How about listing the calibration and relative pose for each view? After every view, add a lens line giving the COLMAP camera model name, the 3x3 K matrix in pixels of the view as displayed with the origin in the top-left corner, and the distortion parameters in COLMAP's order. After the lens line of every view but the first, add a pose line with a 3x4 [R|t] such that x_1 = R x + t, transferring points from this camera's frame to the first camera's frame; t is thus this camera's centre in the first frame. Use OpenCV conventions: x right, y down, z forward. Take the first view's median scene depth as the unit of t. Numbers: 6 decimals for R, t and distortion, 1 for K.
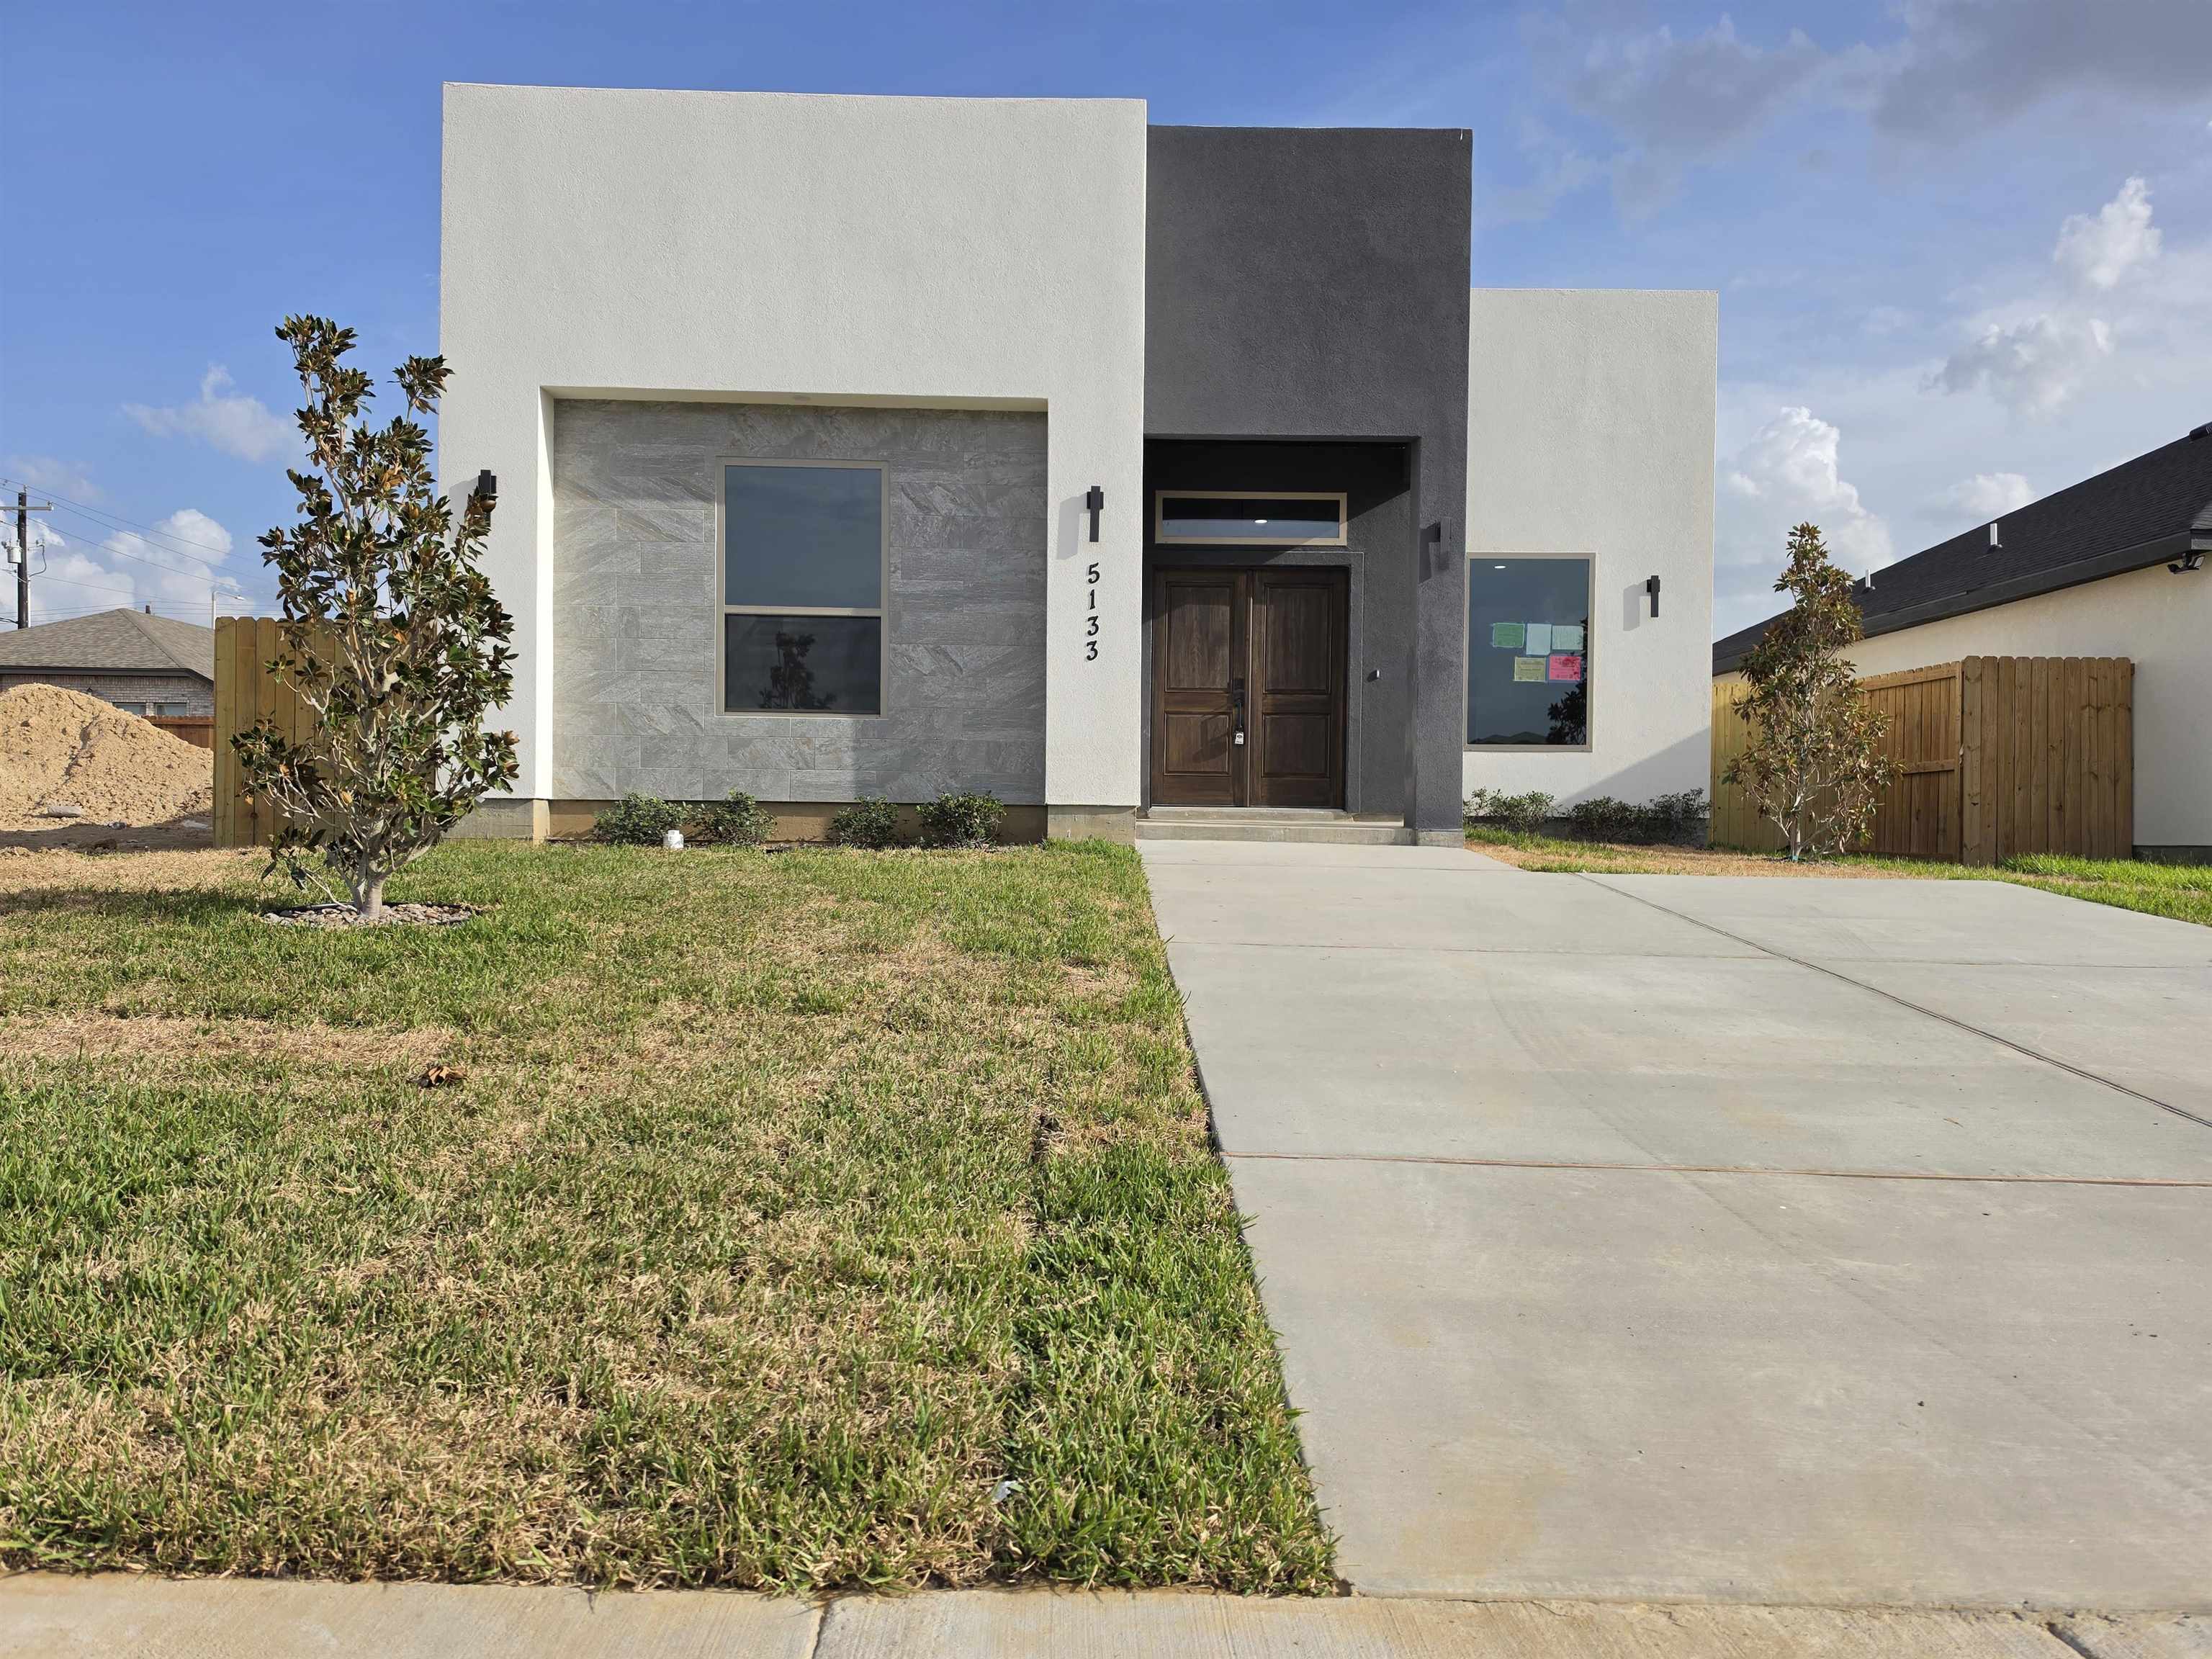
lens RADIAL K [[1477.7, 0, 1105.5], [0, 1477.7, 832.3], [0, 0, 1]] dist [0.055546, 0.000058]
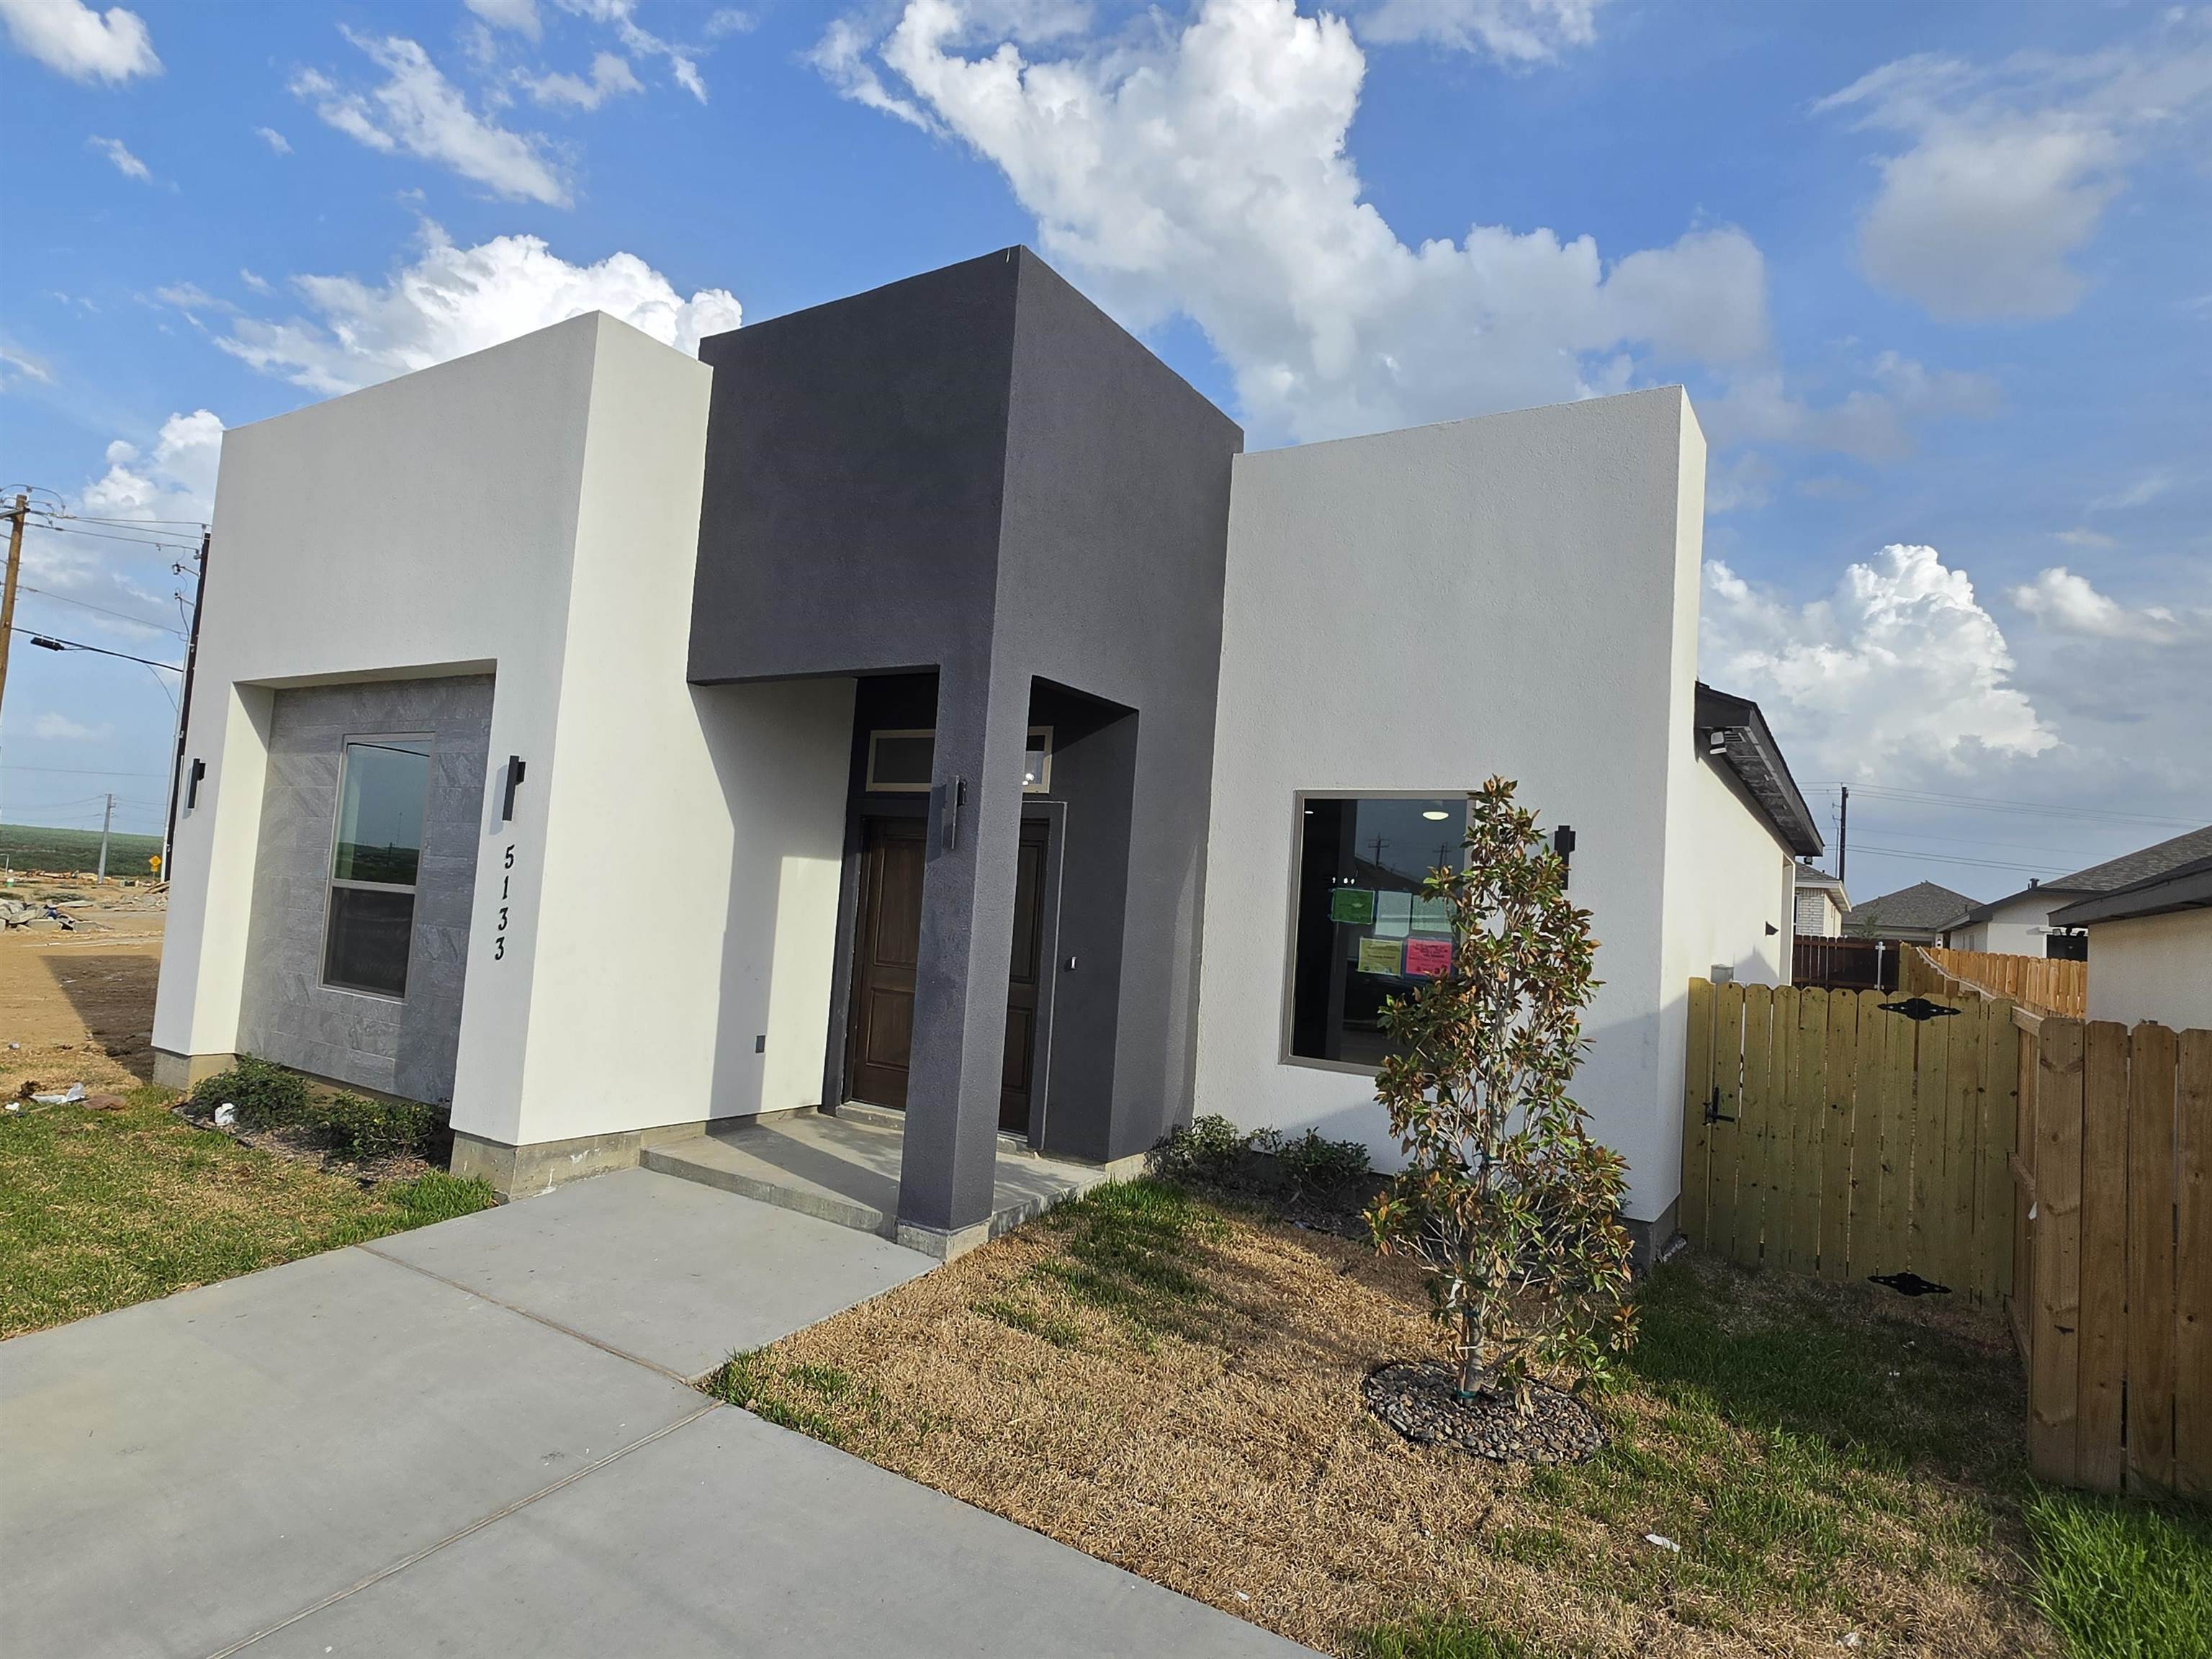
lens RADIAL K [[1188.5, 0, 1107.2], [0, 1188.5, 827.0], [0, 0, 1]] dist [0.001209, 0.000426]
pose [[0.840888, 0.007861, -0.541152, 0.625065], [-0.058920, 0.995281, -0.077096, -0.155919], [0.537992, 0.096714, 0.837384, 0.600346]]
